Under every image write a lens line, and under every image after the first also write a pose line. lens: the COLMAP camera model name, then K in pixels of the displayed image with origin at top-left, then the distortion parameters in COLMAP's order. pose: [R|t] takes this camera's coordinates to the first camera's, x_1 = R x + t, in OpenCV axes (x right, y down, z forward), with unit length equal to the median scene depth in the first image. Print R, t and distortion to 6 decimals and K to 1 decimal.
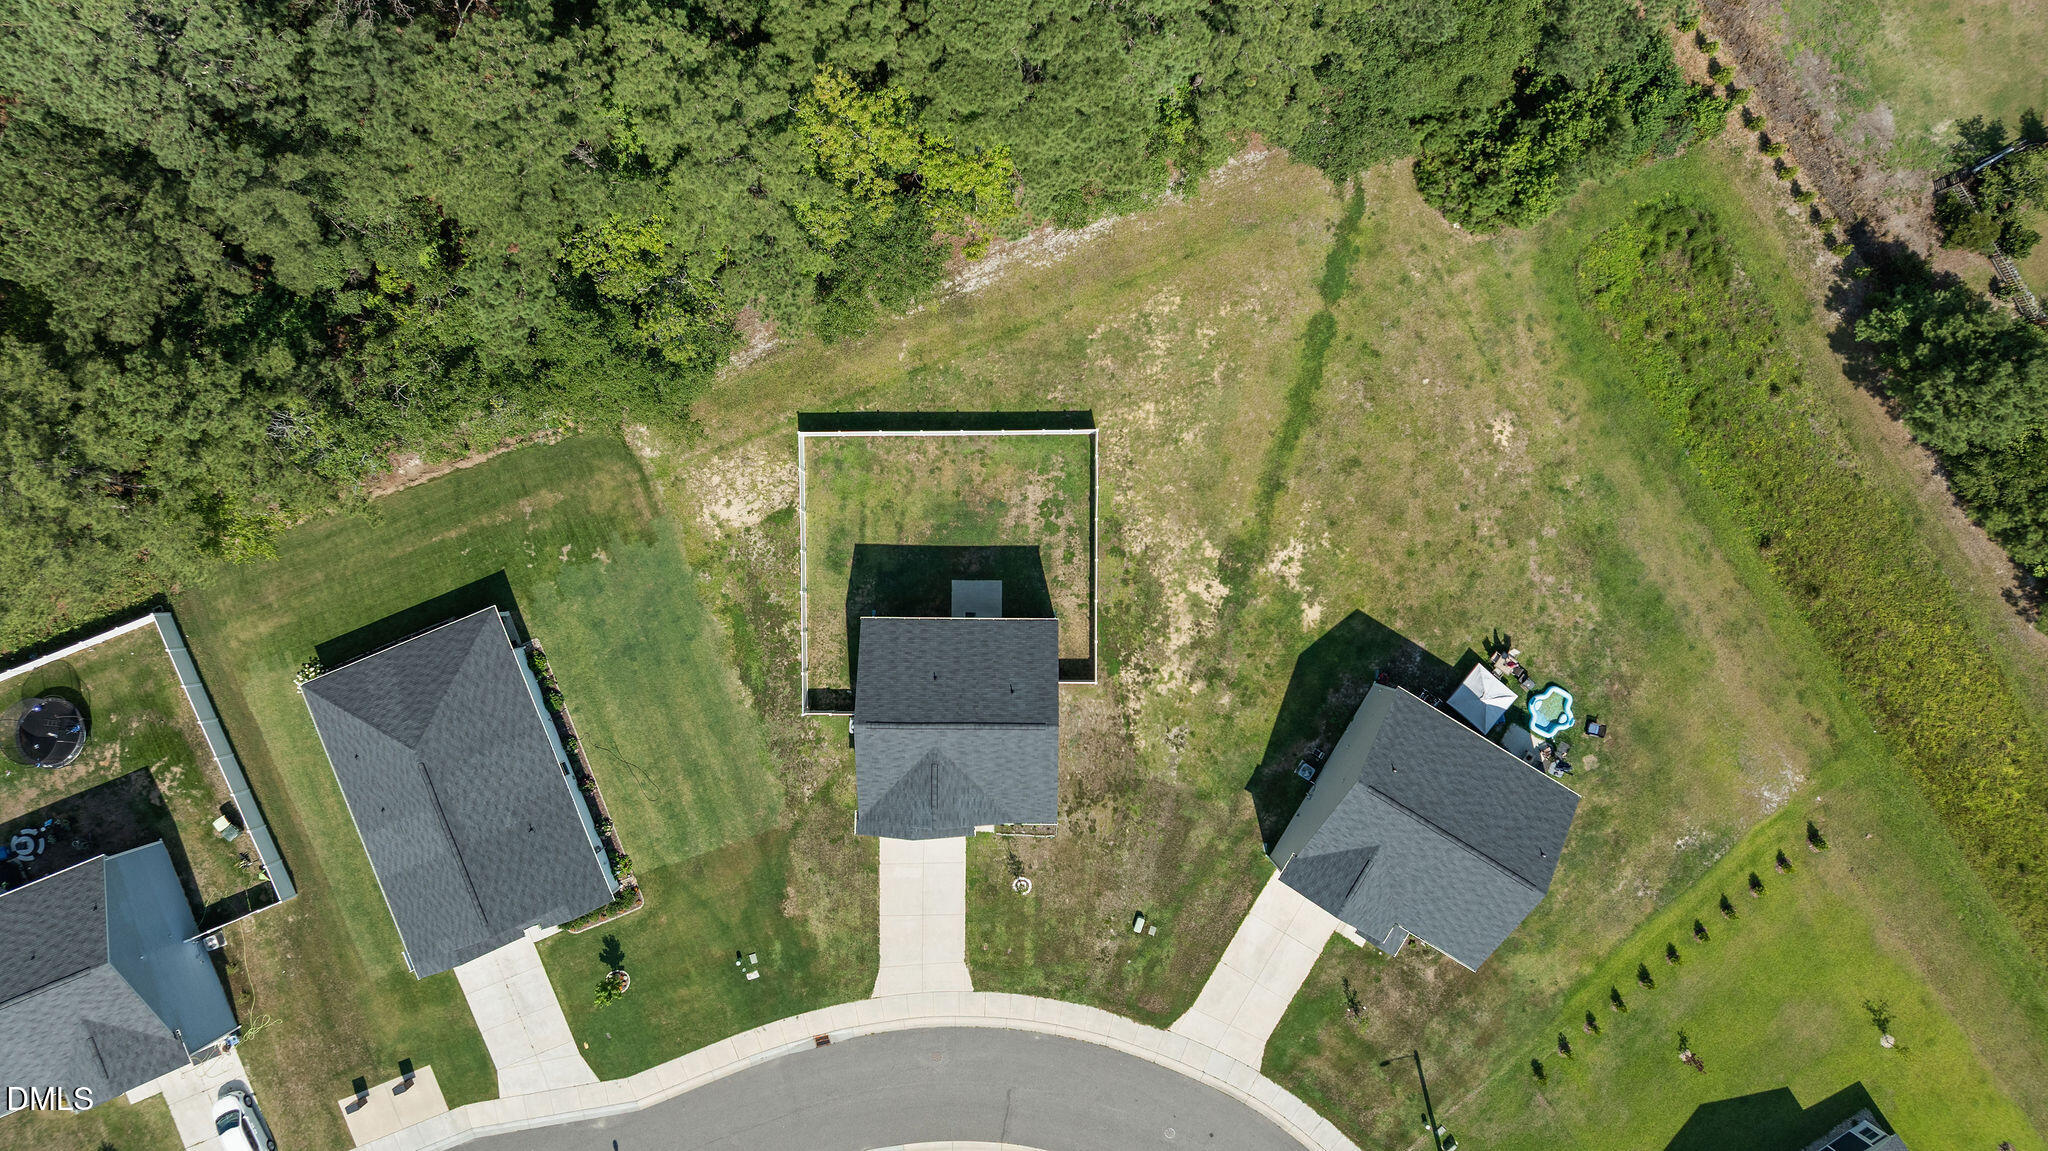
lens RADIAL K [[1444.7, 0, 1024.0], [0, 1444.7, 575.5], [0, 0, 1]] dist [-0.021091, 0.005099]
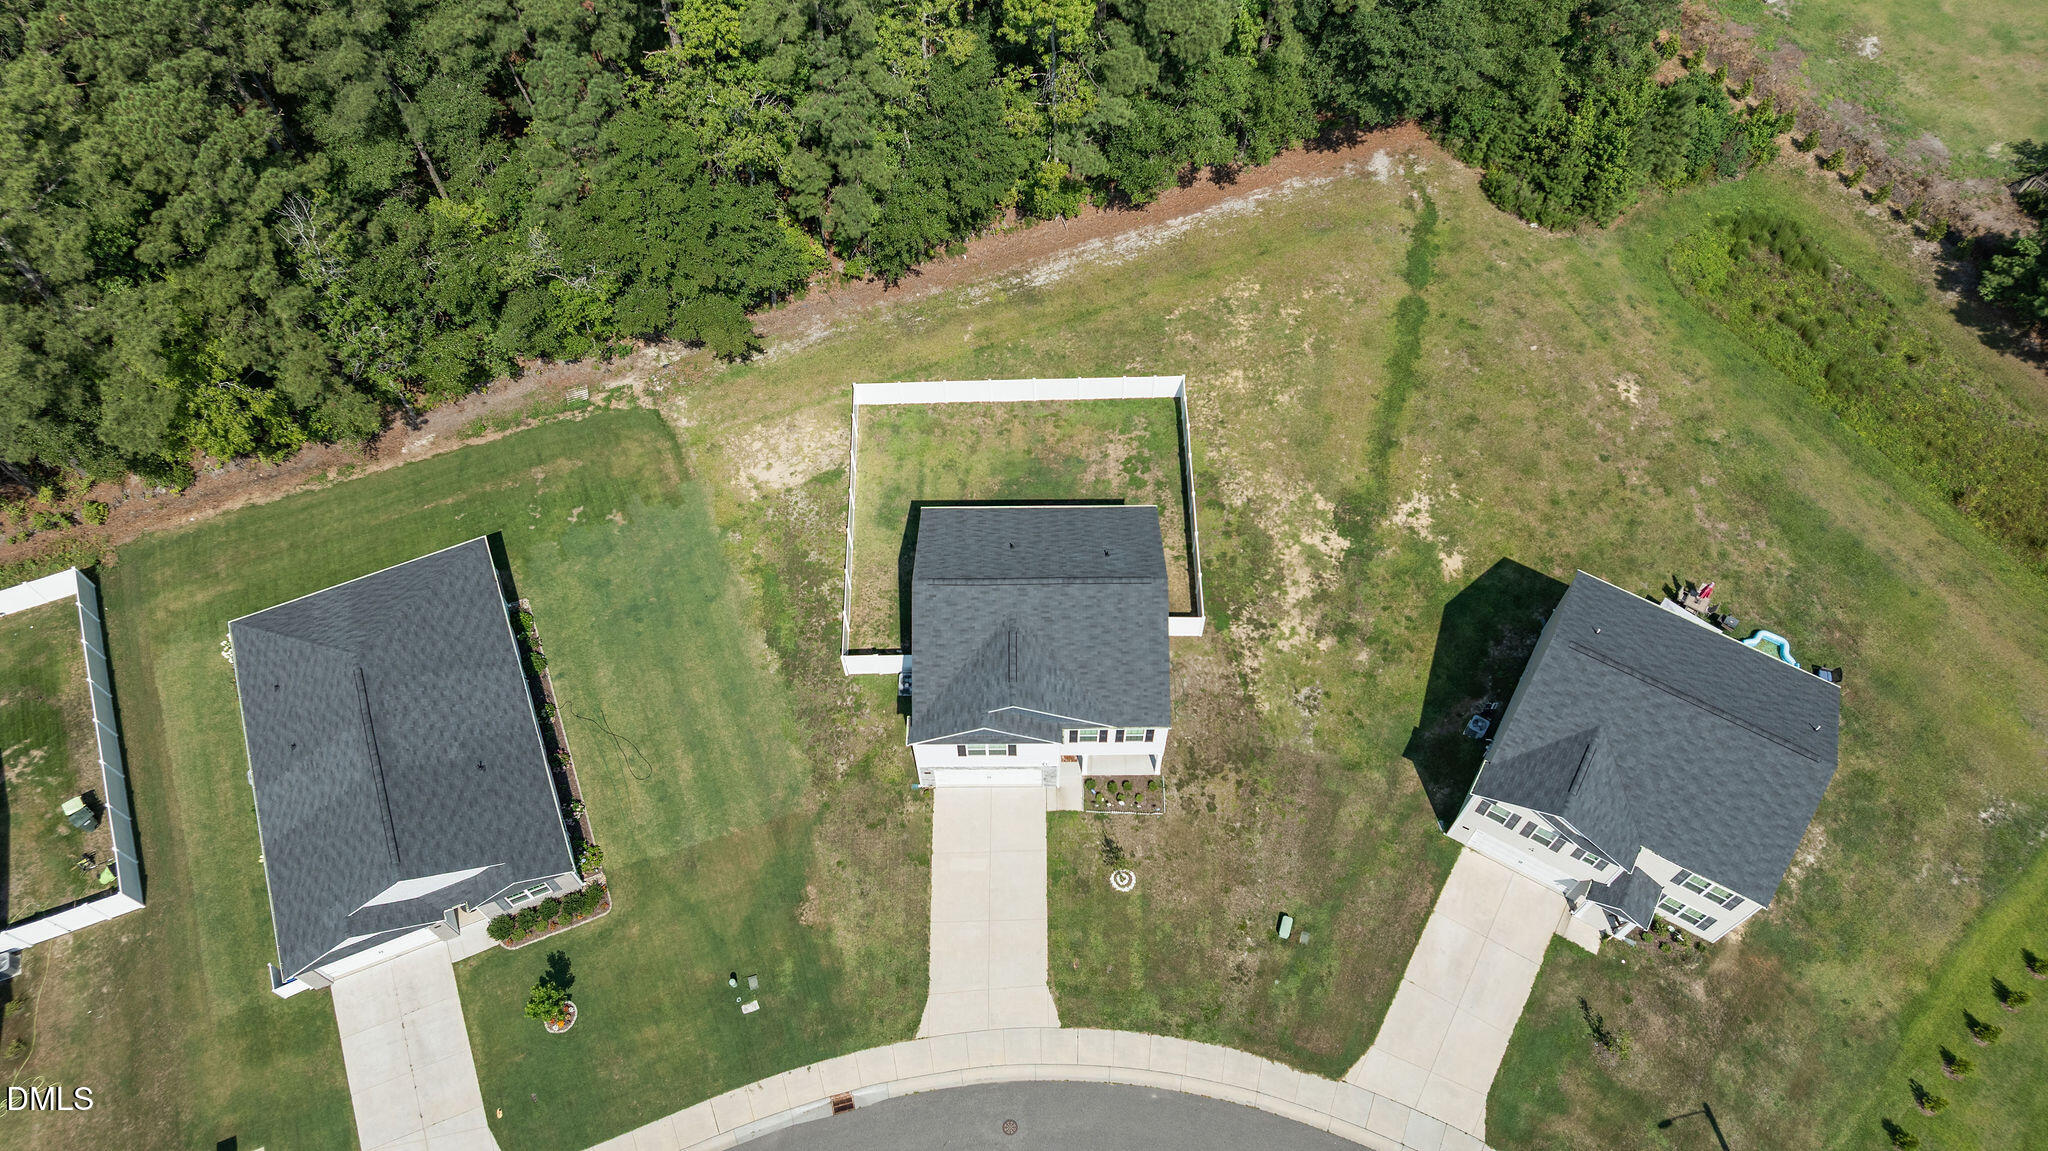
lens RADIAL K [[1444.7, 0, 1024.0], [0, 1444.7, 575.5], [0, 0, 1]] dist [-0.021091, 0.005099]
pose [[0.999917, -0.012916, 0.000247, -0.050396], [0.011202, 0.857376, -0.514568, 0.462304], [0.006434, 0.514528, 0.857449, 0.280646]]
